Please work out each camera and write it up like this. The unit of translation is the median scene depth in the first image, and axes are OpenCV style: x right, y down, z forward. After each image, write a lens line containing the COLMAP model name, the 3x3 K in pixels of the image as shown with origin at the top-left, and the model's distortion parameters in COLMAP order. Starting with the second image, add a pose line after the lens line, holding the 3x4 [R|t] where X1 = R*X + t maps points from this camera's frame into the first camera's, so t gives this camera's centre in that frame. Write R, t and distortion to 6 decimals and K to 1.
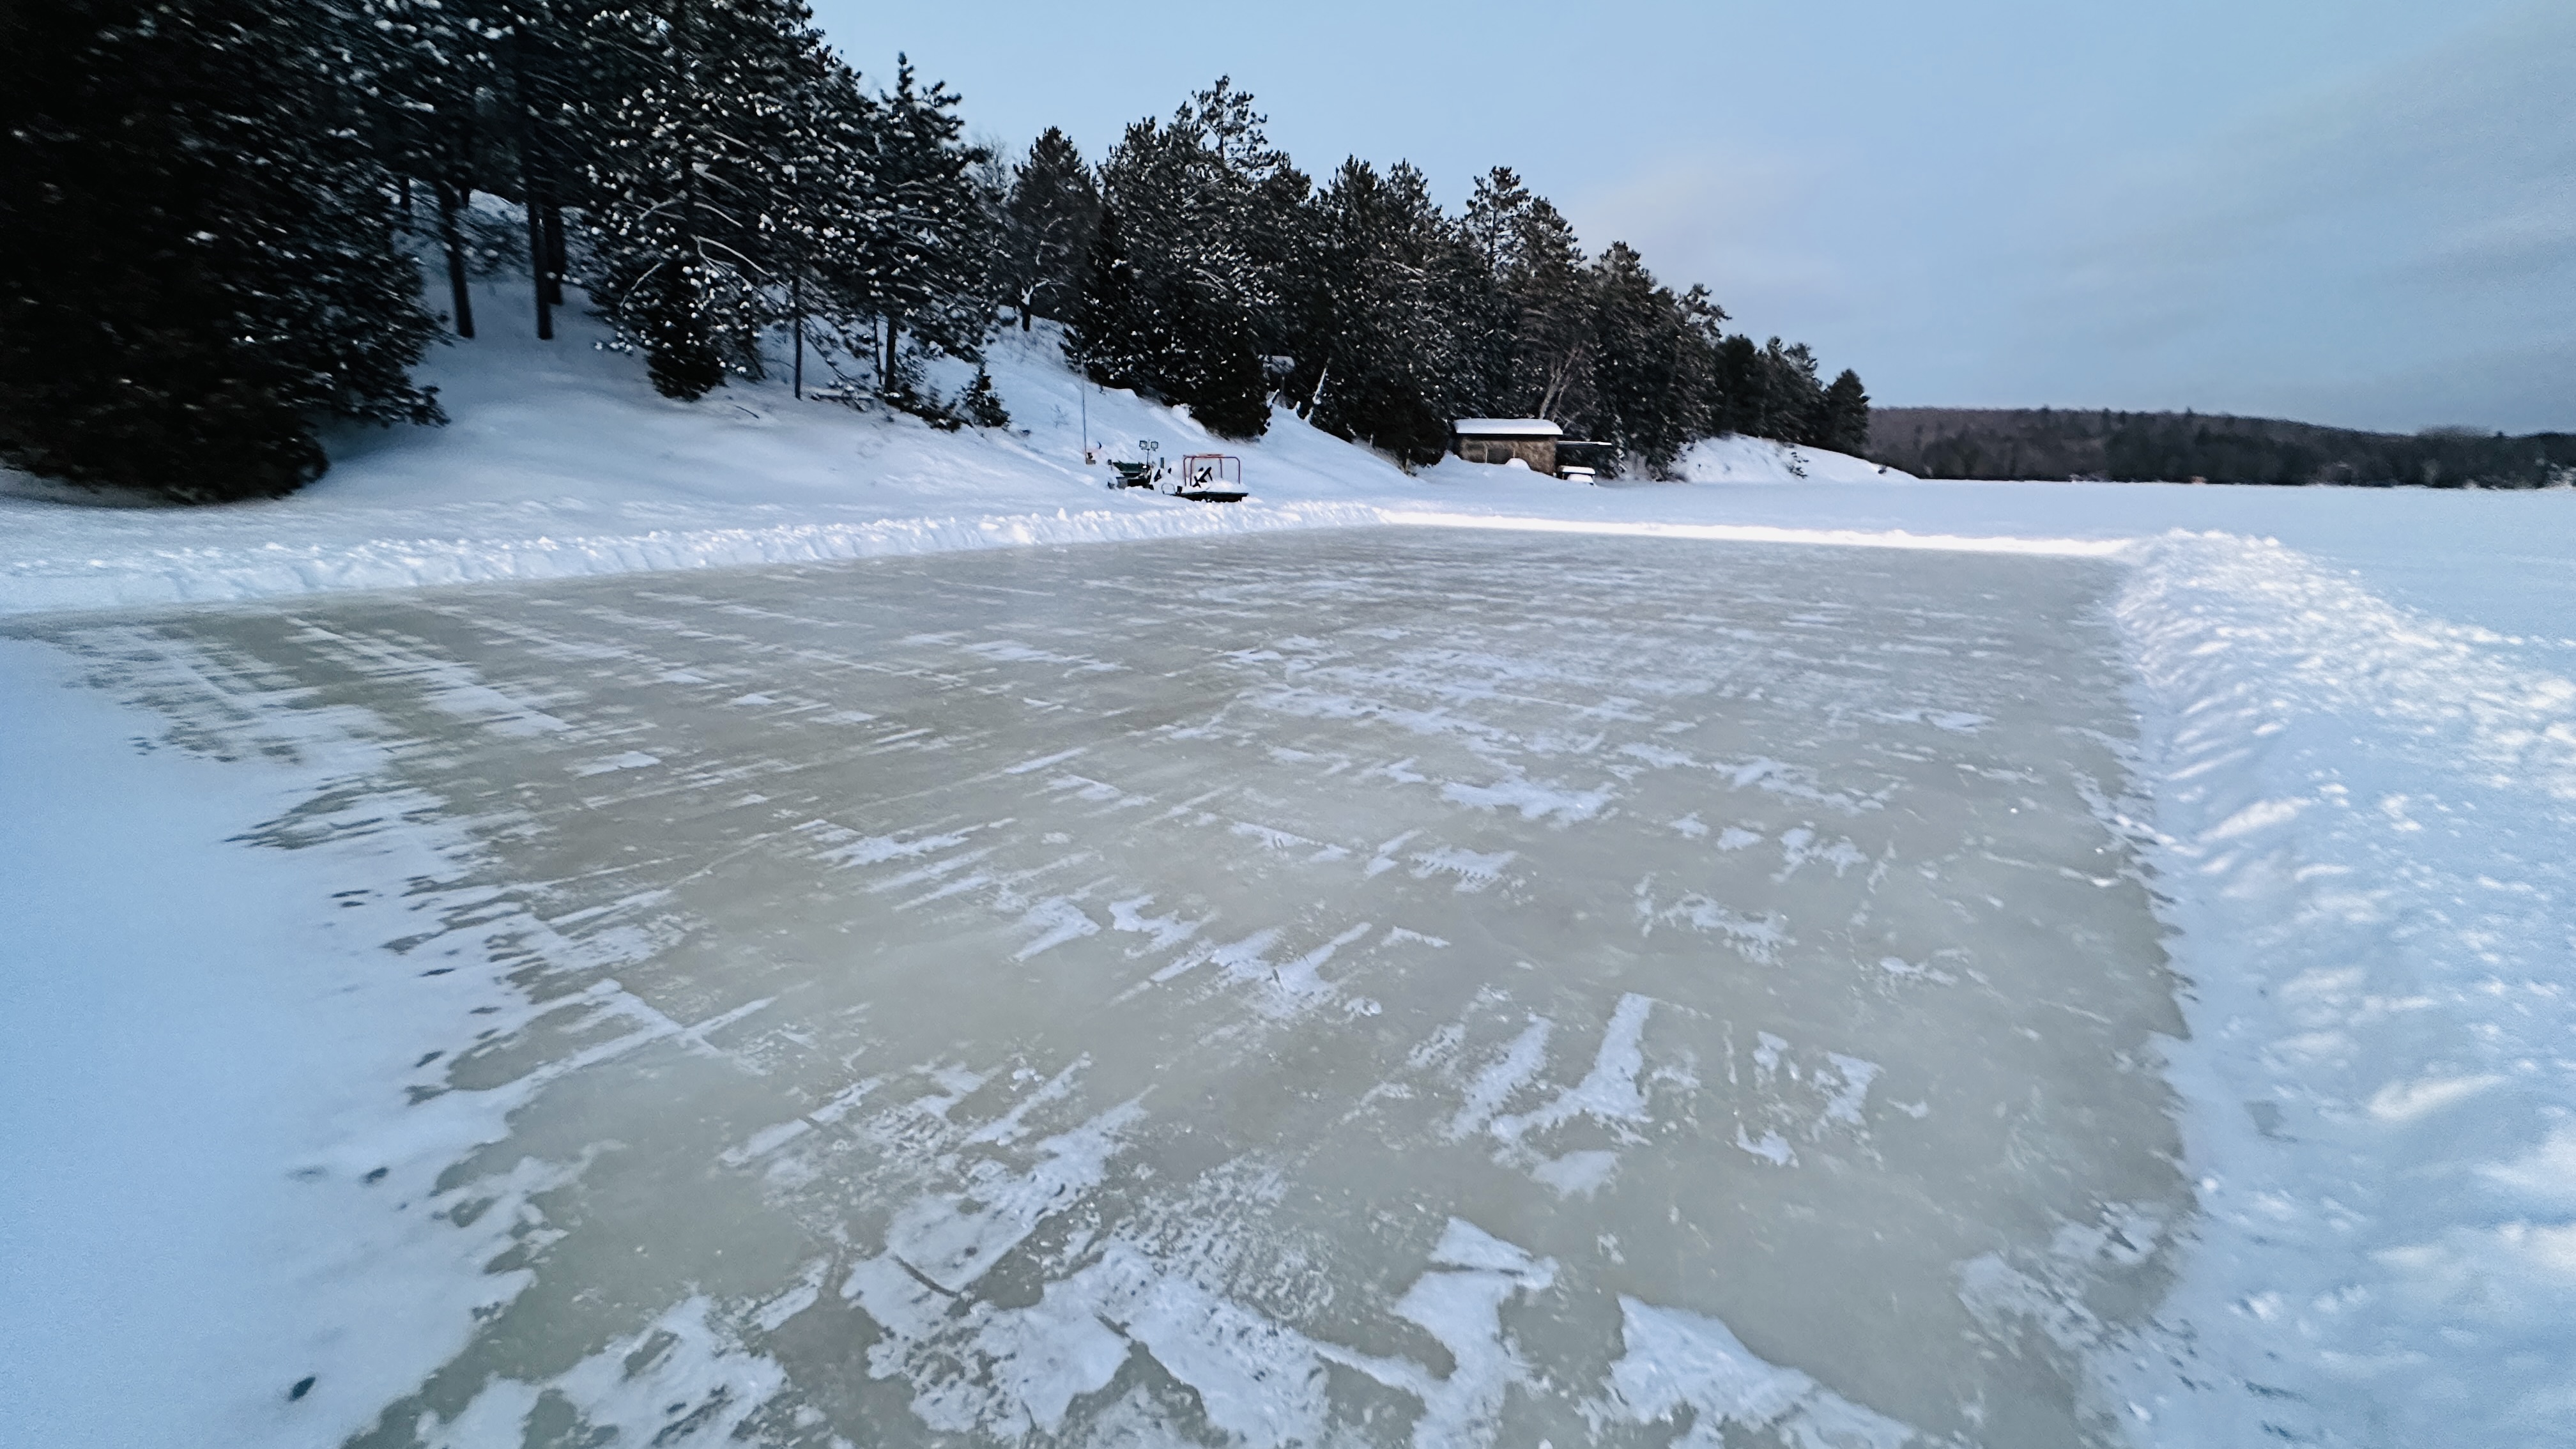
lens RADIAL K [[1072.4, 0, 1245.4], [0, 1072.4, 741.0], [0, 0, 1]] dist [0.001420, 0.000678]
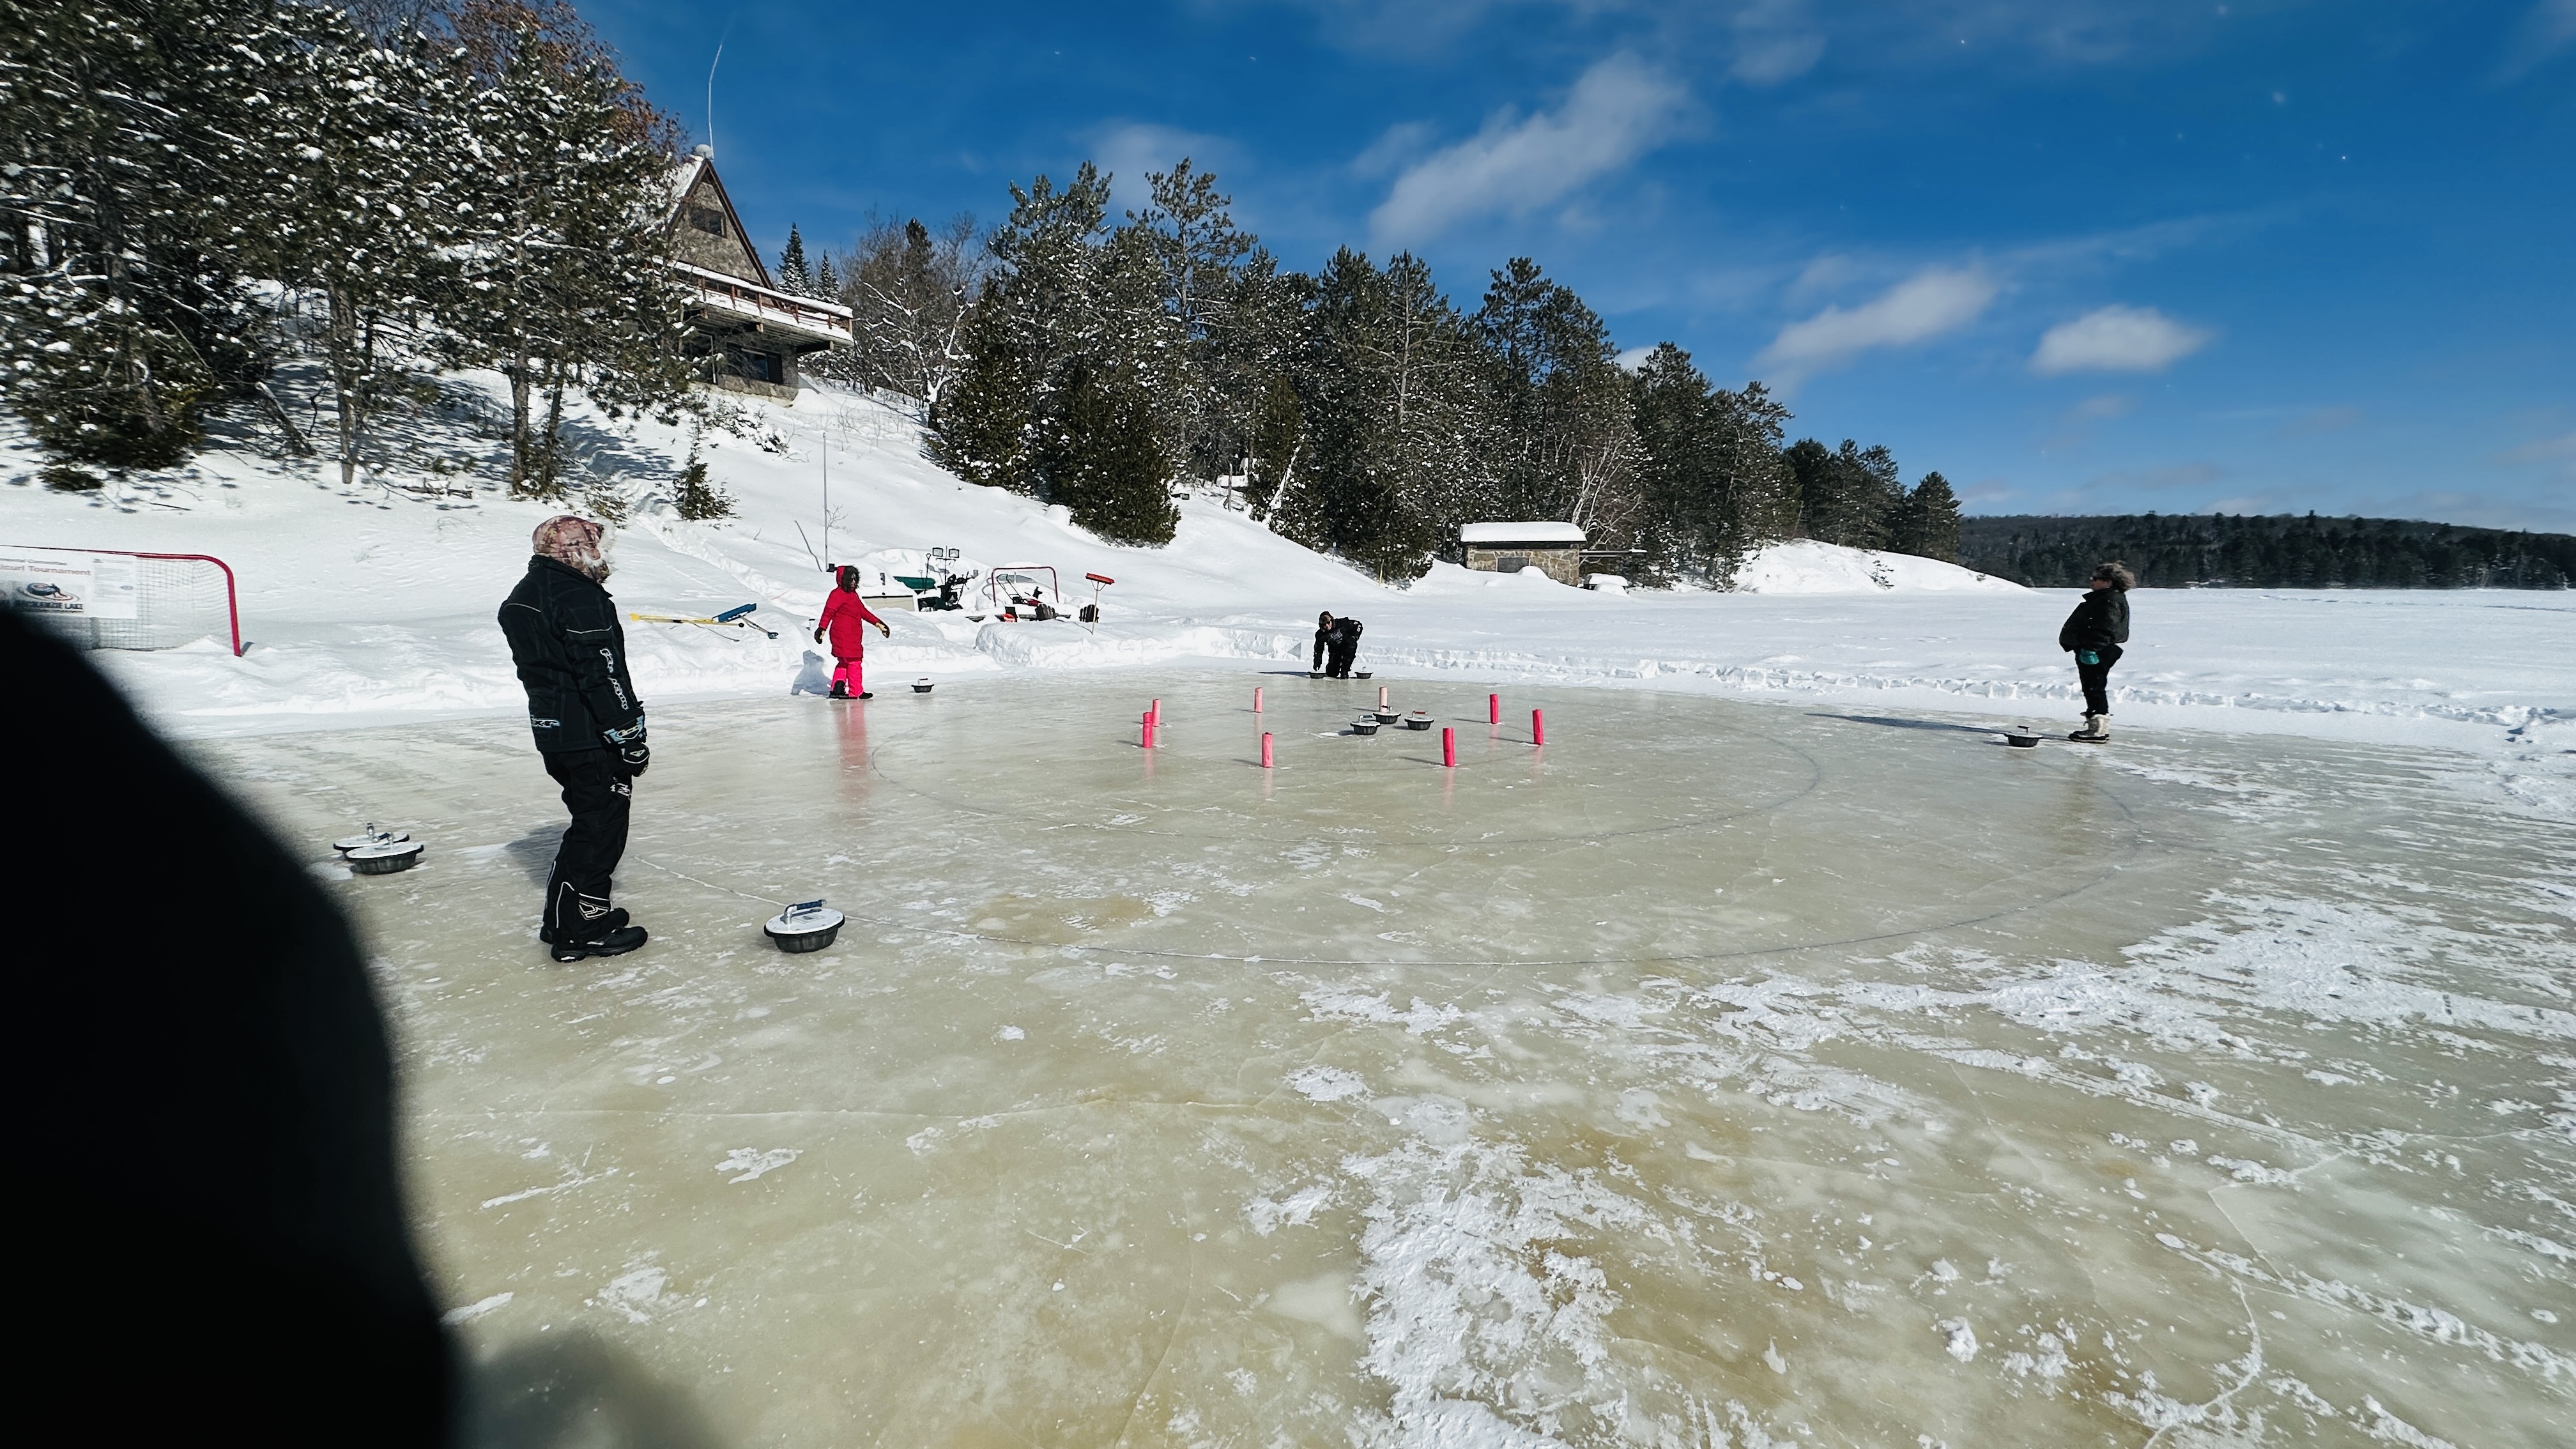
lens RADIAL K [[1072.4, 0, 1267.6], [0, 1072.4, 722.5], [0, 0, 1]] dist [0.001420, 0.000678]
pose [[0.998099, -0.004393, -0.061468, 0.078854], [-0.003115, 0.992583, -0.121525, -0.030662], [0.061546, 0.121486, 0.990683, 0.129159]]
